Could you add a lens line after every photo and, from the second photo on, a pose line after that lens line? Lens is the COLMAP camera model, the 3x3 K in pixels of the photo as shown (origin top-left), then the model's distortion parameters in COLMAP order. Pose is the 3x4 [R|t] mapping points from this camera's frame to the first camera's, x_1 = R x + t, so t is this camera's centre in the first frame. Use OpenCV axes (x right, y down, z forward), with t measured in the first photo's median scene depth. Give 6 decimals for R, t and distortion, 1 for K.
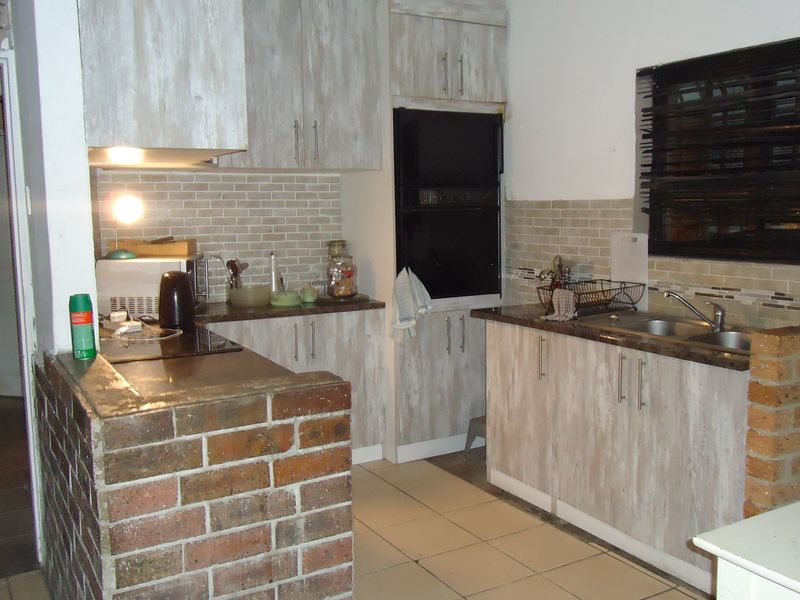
lens RADIAL K [[778.9, 0, 400.0], [0, 778.9, 300.0], [0, 0, 1]] dist [0.004099, 0.004214]
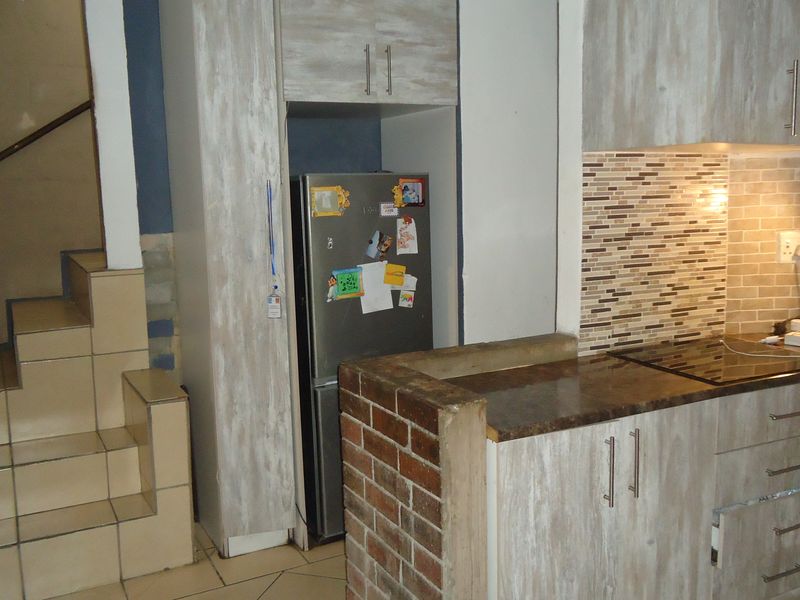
lens RADIAL K [[778.9, 0, 400.0], [0, 778.9, 300.0], [0, 0, 1]] dist [0.004099, 0.004214]
pose [[-0.038239, 0.162601, -0.985951, 0.694959], [-0.096557, 0.981454, 0.165604, -0.145865], [0.994593, 0.101533, -0.021829, 0.770605]]
